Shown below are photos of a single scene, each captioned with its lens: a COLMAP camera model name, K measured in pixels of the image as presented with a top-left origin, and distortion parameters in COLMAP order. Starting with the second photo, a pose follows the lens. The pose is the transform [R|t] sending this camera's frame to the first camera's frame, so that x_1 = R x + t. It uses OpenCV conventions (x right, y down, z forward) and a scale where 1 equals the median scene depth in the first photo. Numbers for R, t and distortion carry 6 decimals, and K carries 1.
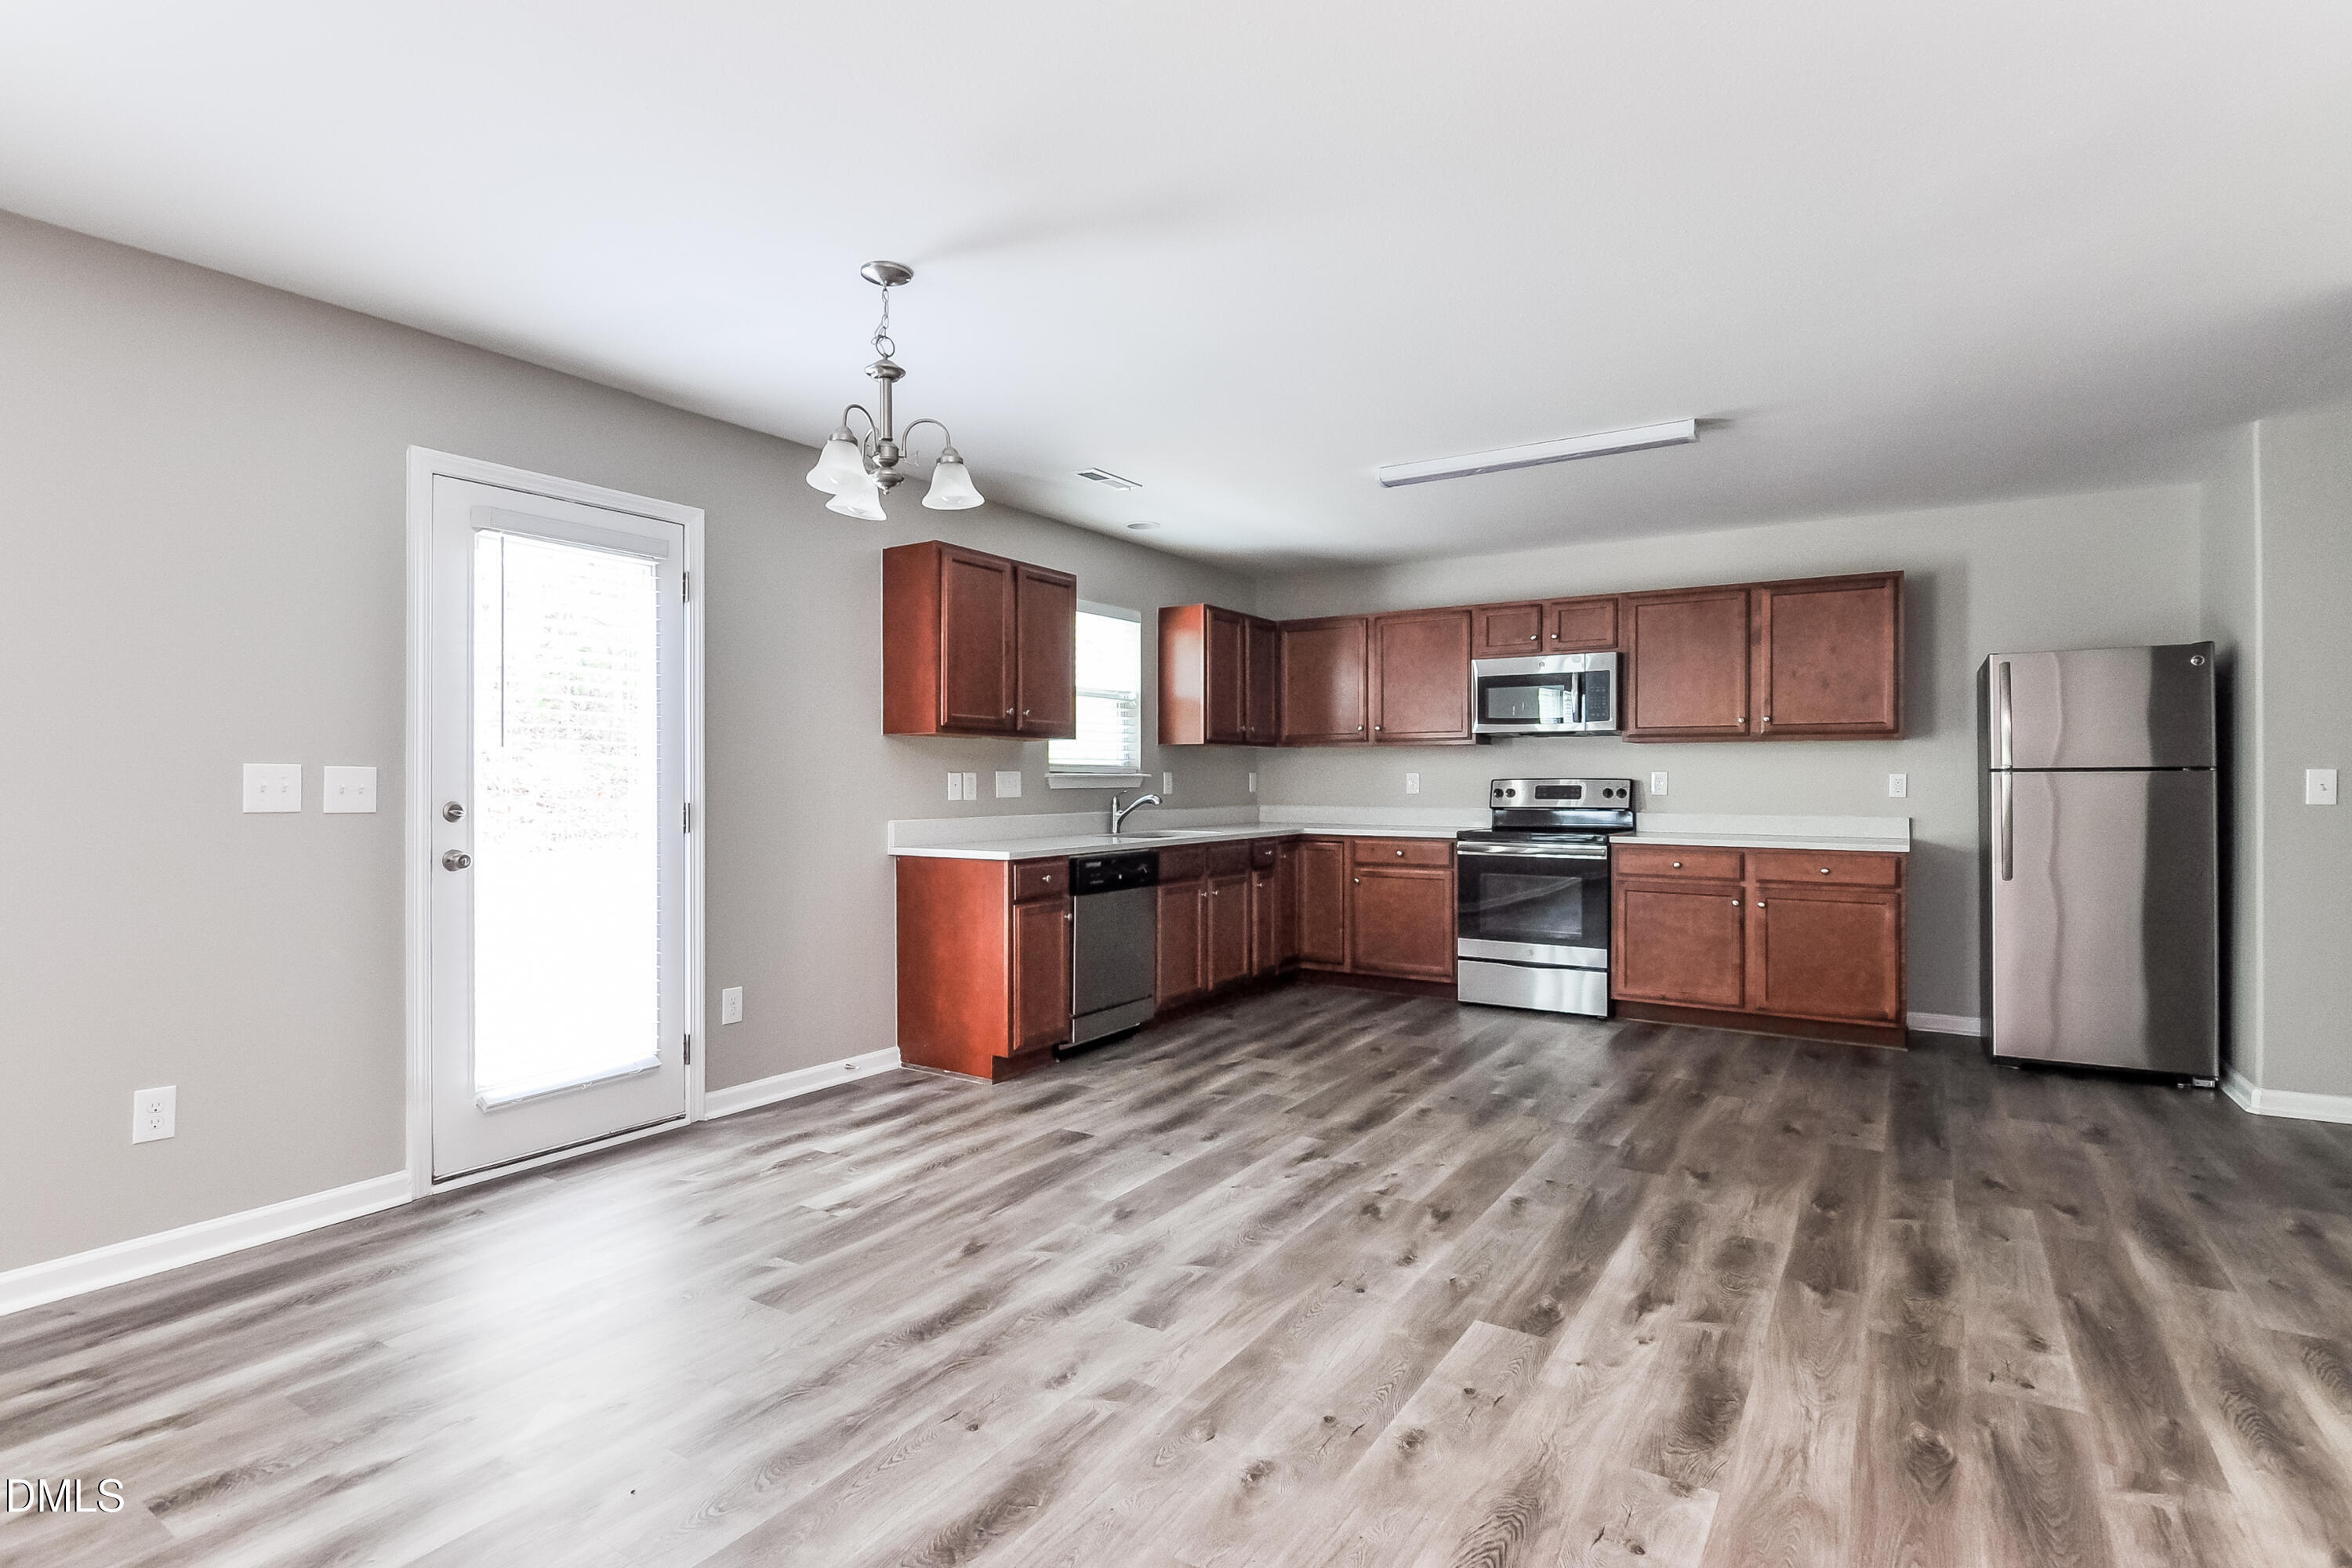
lens RADIAL K [[1167.7, 0, 1176.0], [0, 1167.7, 784.0], [0, 0, 1]] dist [-0.009130, -0.001069]
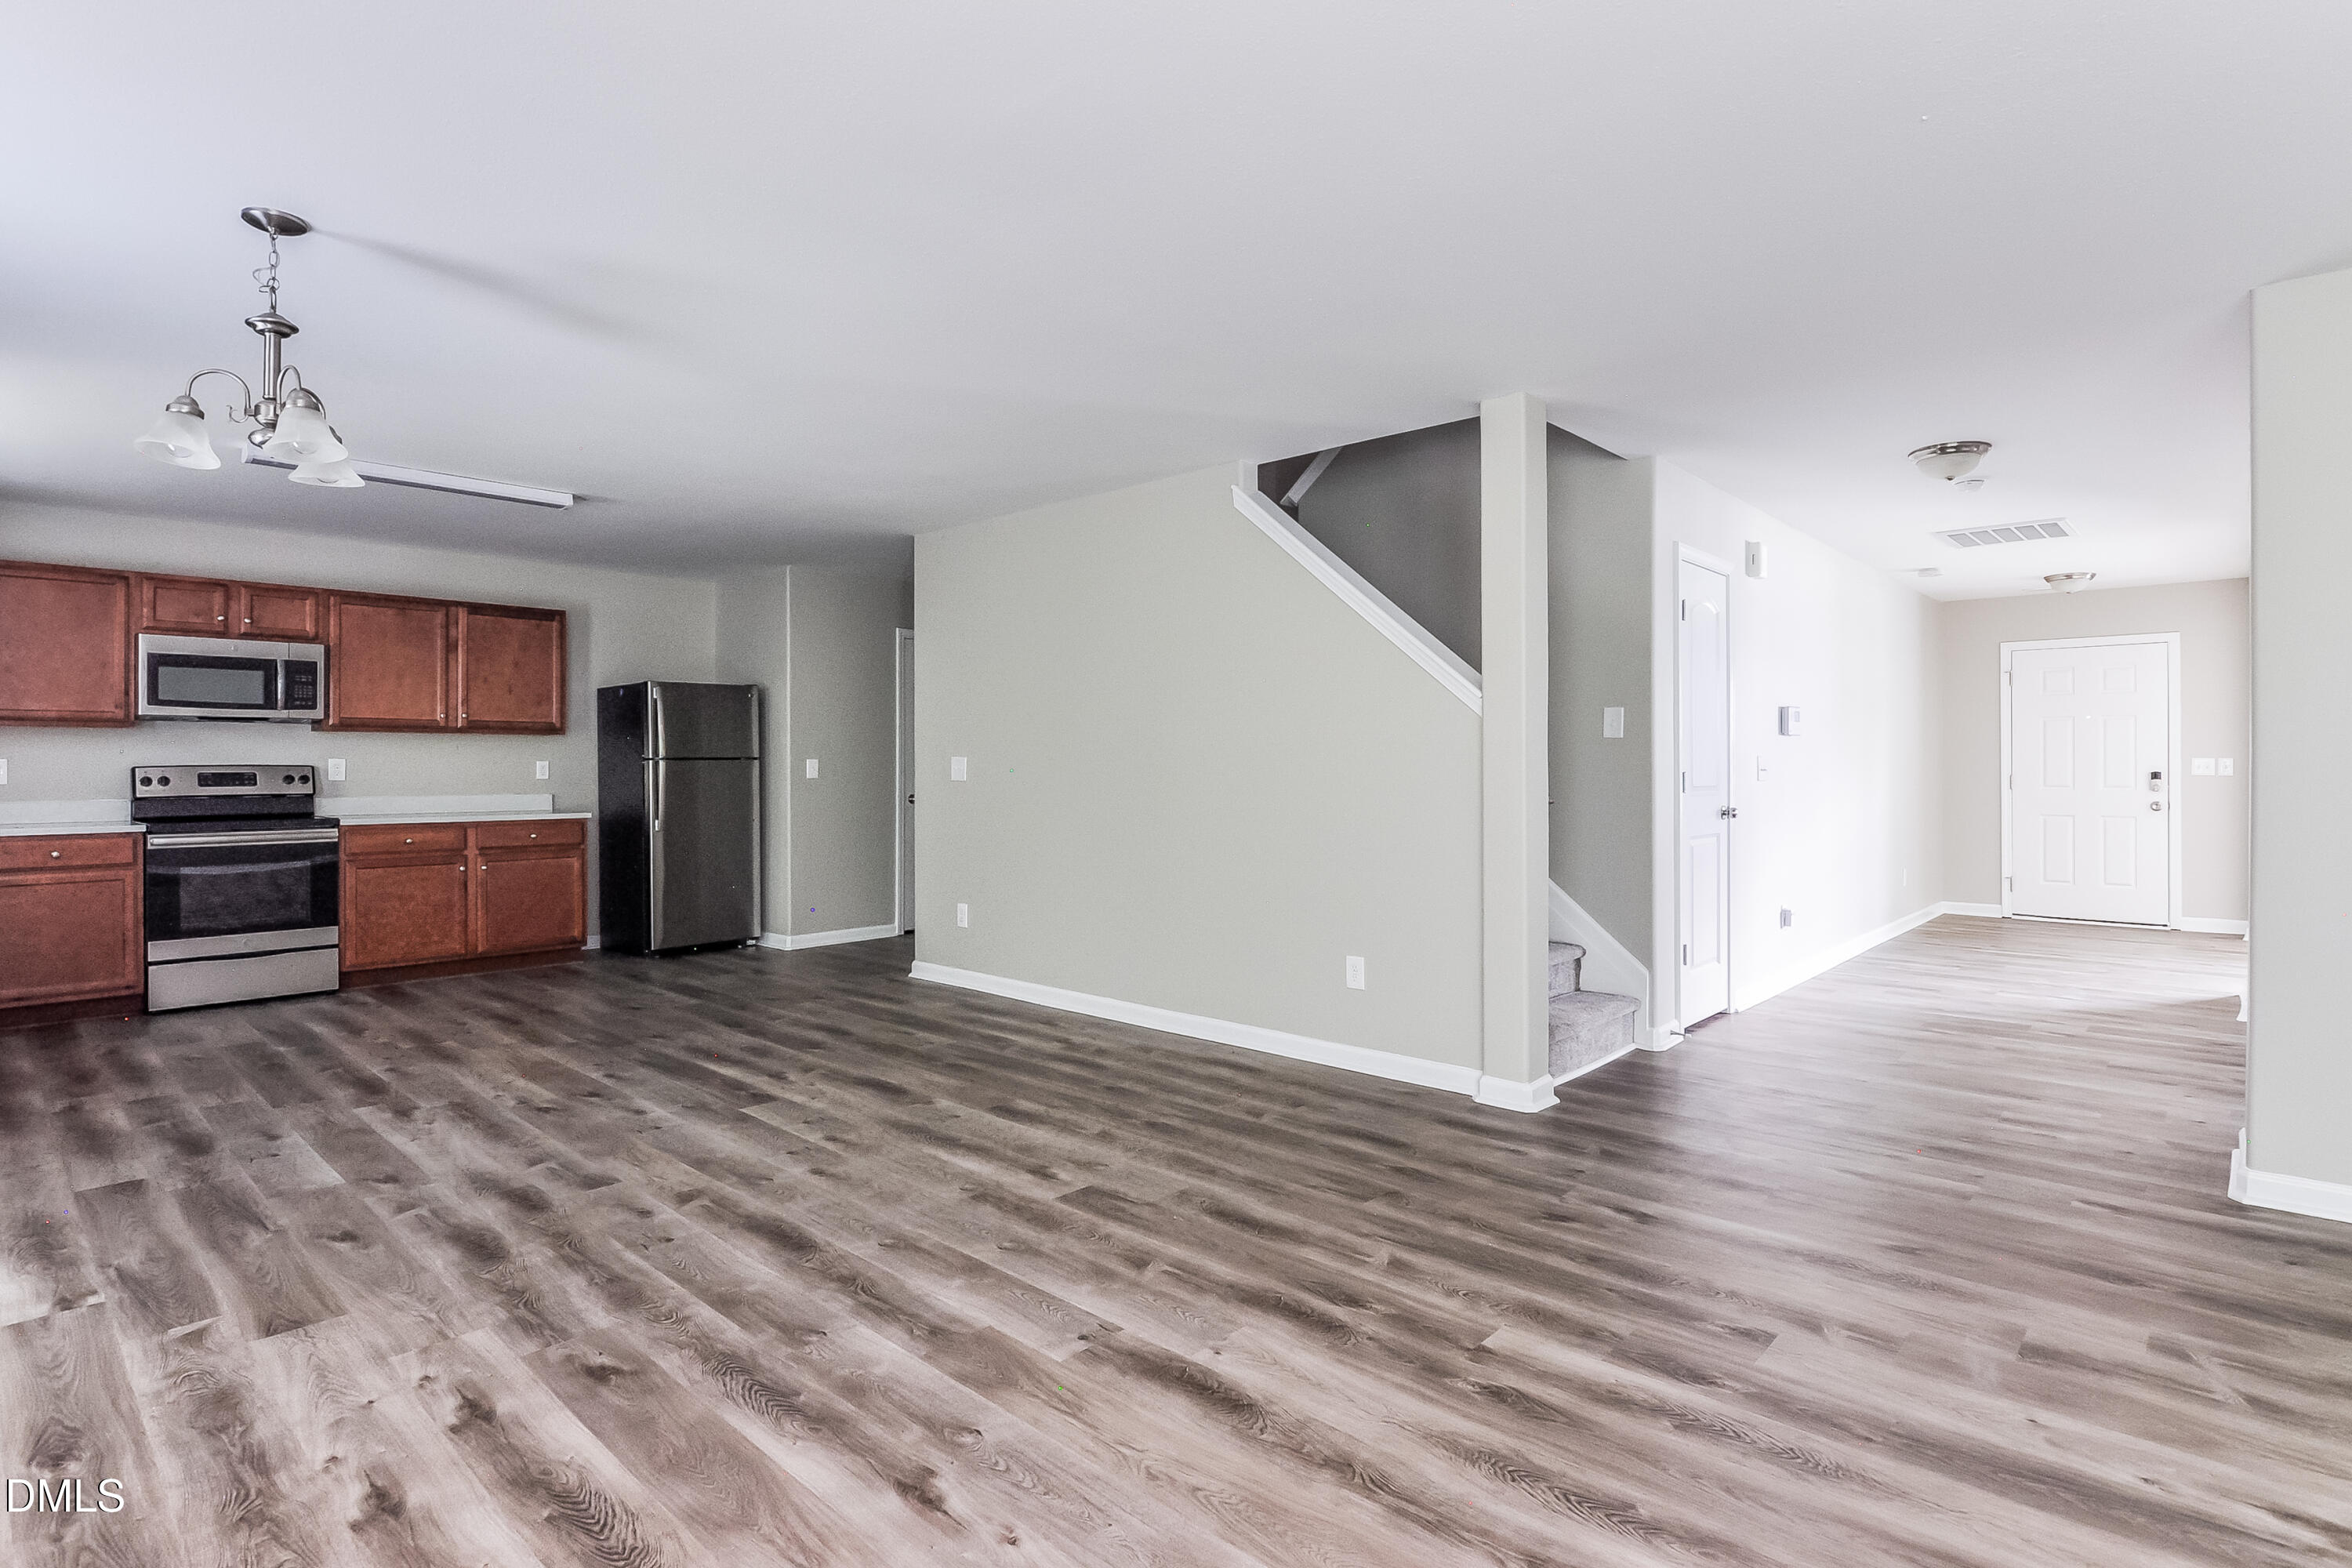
lens RADIAL K [[1134.3, 0, 1174.1], [0, 1134.3, 774.3], [0, 0, 1]] dist [-0.002205, -0.001177]
pose [[0.176210, -0.008391, 0.984317, -0.553732], [0.007032, 0.999949, 0.007265, 0.001828], [-0.984327, 0.005641, 0.176260, 0.075370]]
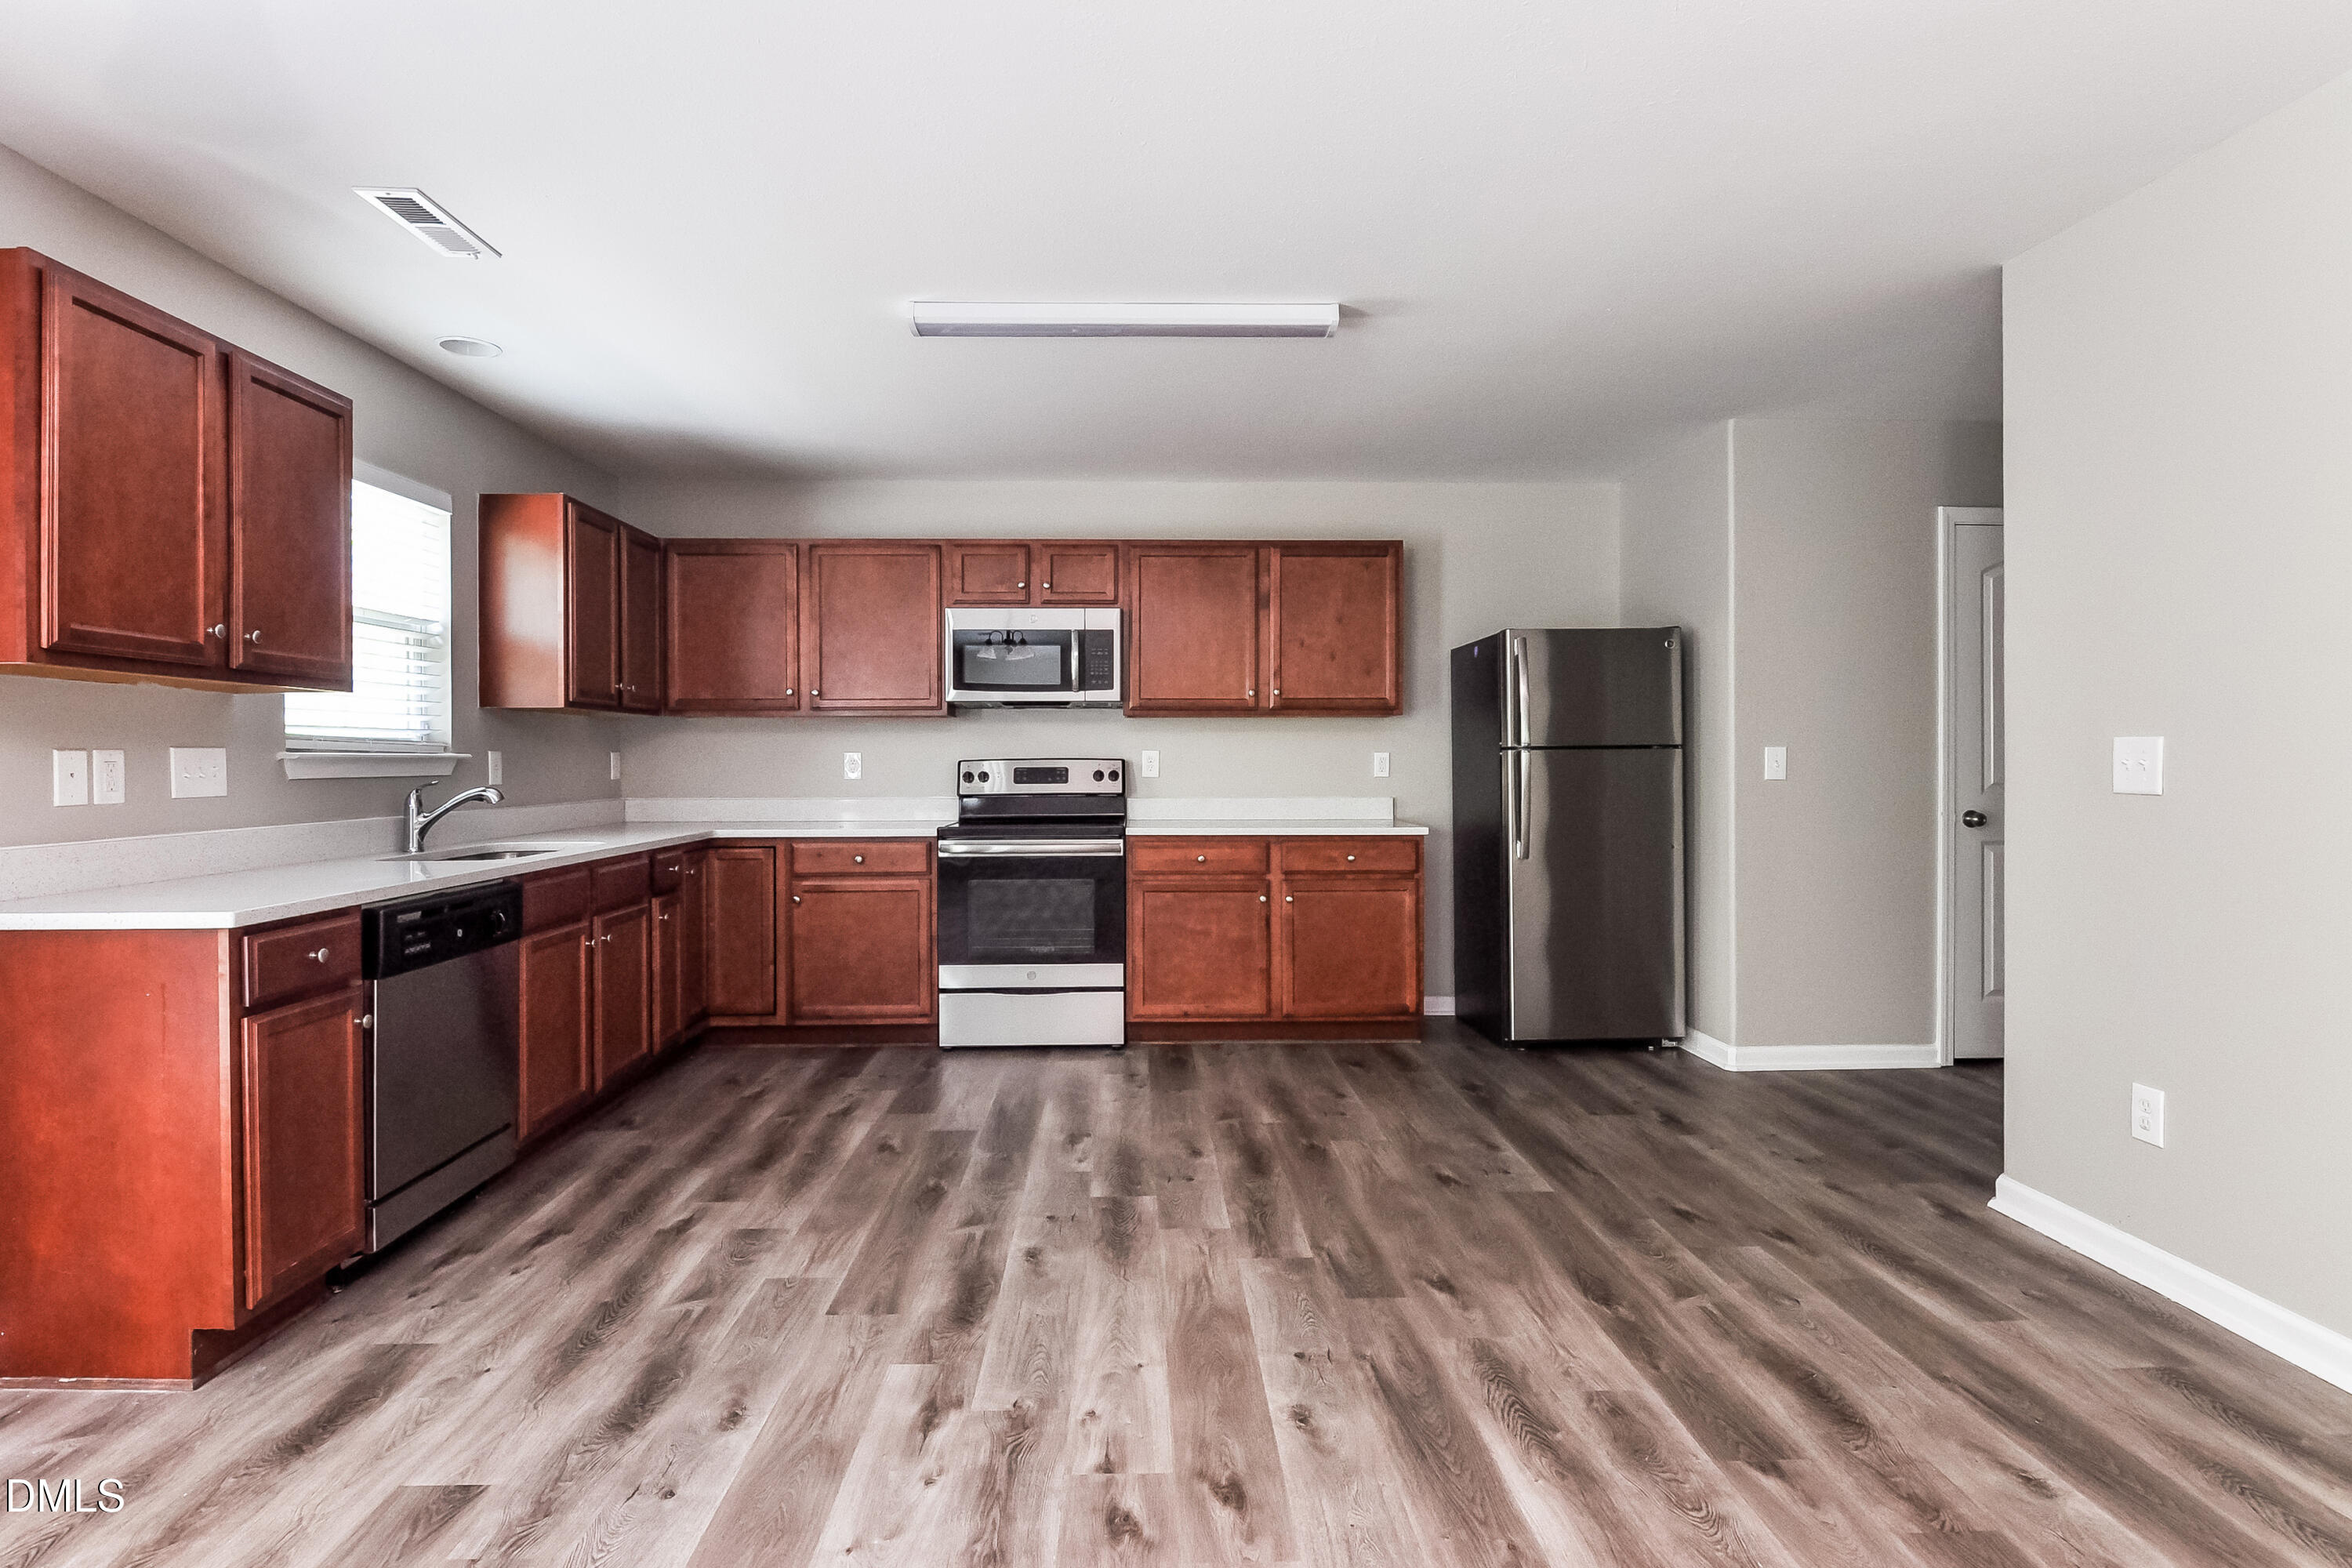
lens RADIAL K [[1169.3, 0, 1167.3], [0, 1169.3, 764.2], [0, 0, 1]] dist [0.002621, -0.010906]
pose [[0.826656, -0.005807, 0.562677, -0.079144], [0.006760, 0.999977, 0.000389, -0.000741], [-0.562667, 0.003482, 0.826677, 0.317880]]
